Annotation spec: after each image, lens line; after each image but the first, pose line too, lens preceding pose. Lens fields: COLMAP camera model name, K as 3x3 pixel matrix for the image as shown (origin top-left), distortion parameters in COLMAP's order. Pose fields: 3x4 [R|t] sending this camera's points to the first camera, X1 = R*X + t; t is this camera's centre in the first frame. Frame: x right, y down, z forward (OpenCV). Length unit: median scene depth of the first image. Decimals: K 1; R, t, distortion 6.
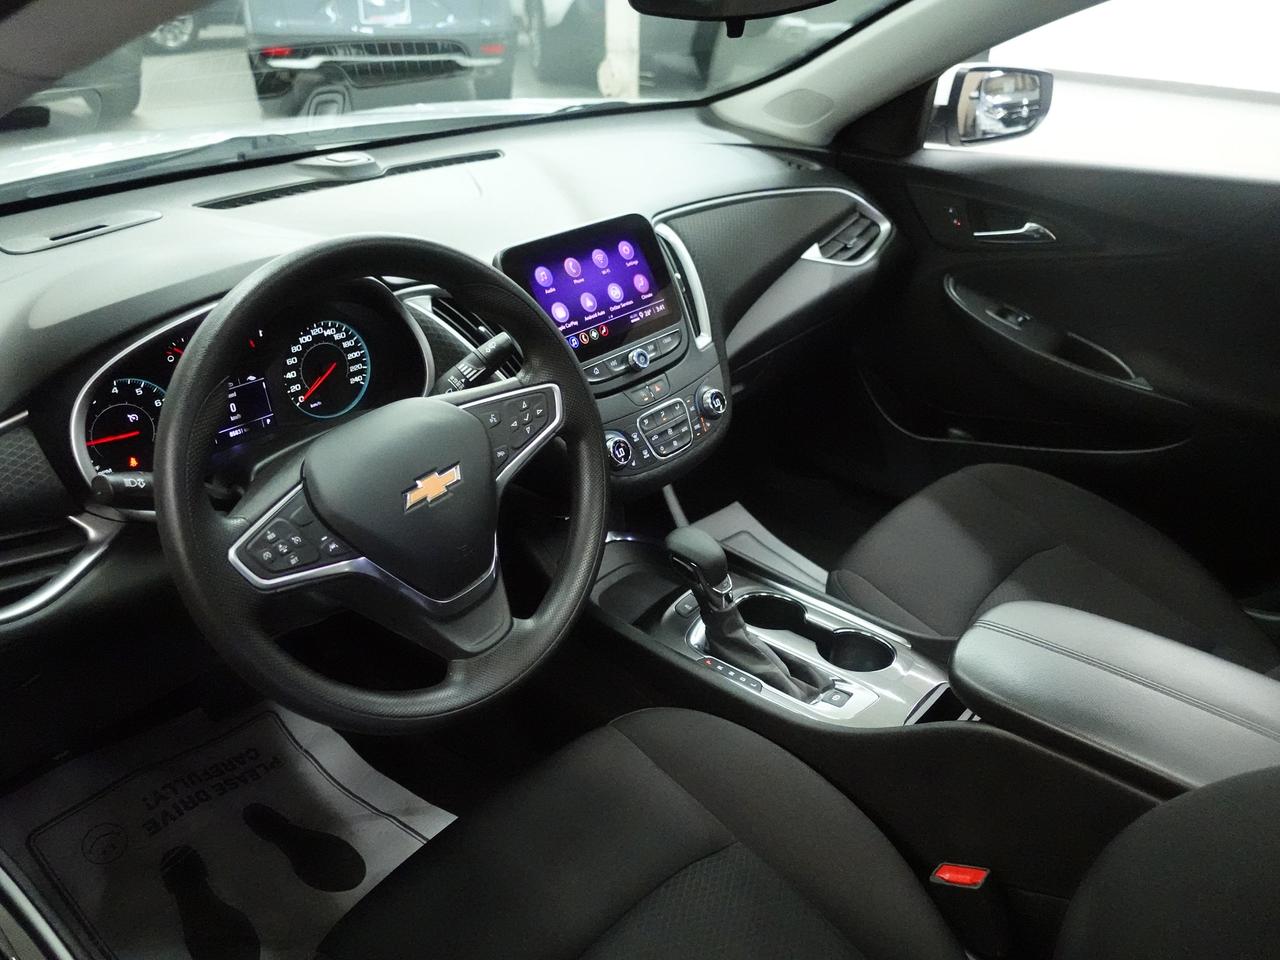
lens RADIAL K [[1011.2, 0, 640.0], [0, 1011.2, 480.0], [0, 0, 1]] dist [-0.007535, -0.001665]
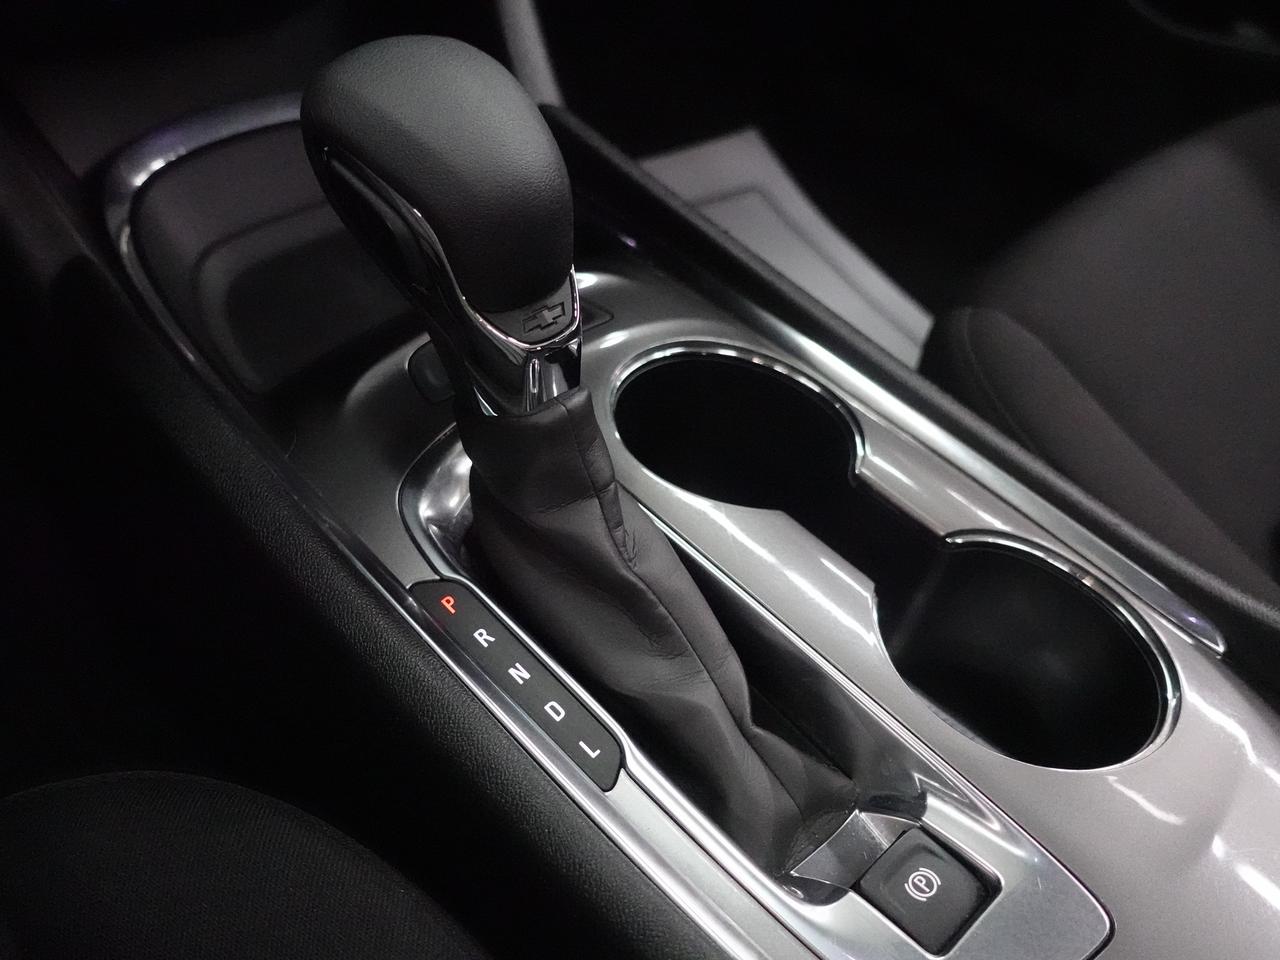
lens RADIAL K [[1013.2, 0, 640.0], [0, 1013.2, 480.0], [0, 0, 1]] dist [0.002881, 0.001105]
pose [[0.986759, 0.162183, -0.001777, 0.109071], [-0.154135, 0.941086, 0.300998, 0.064767], [0.050489, -0.296739, 0.953623, 0.752853]]
